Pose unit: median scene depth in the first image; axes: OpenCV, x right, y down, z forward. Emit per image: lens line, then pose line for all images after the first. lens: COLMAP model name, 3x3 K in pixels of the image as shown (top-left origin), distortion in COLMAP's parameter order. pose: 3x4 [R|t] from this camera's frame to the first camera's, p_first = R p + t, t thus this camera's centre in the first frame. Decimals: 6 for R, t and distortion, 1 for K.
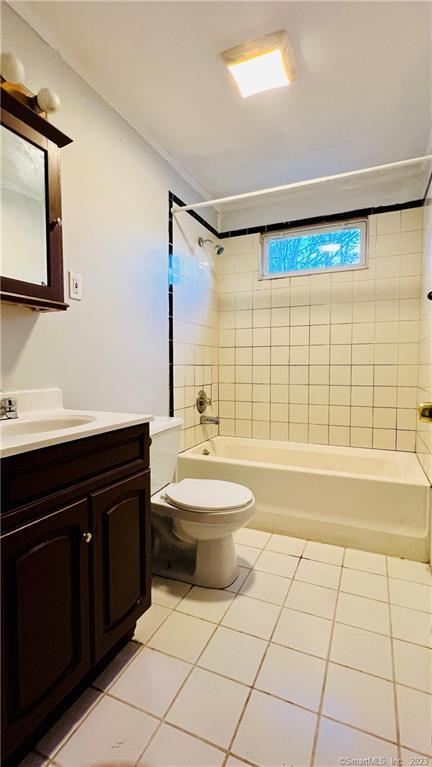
lens RADIAL K [[353.3, 0, 214.9], [0, 353.3, 382.2], [0, 0, 1]] dist [0.003748, 0.000345]
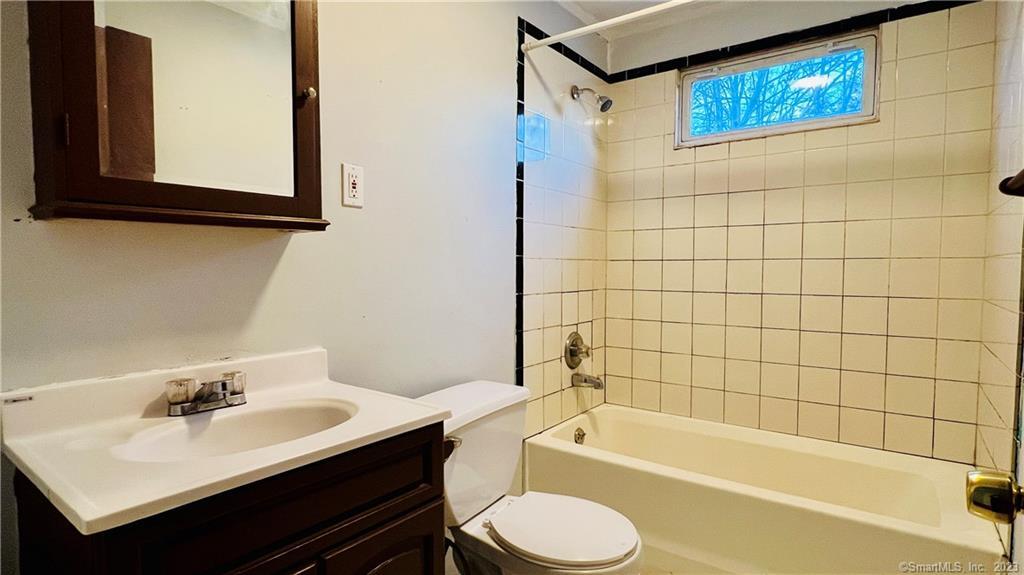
lens RADIAL K [[522.5, 0, 513.4], [0, 522.5, 290.1], [0, 0, 1]] dist [-0.005273, 0.002086]
pose [[0.975841, 0.012055, -0.218150, 0.060447], [-0.011324, 0.999925, 0.004599, -0.057288], [0.218190, -0.002018, 0.975904, 0.089528]]
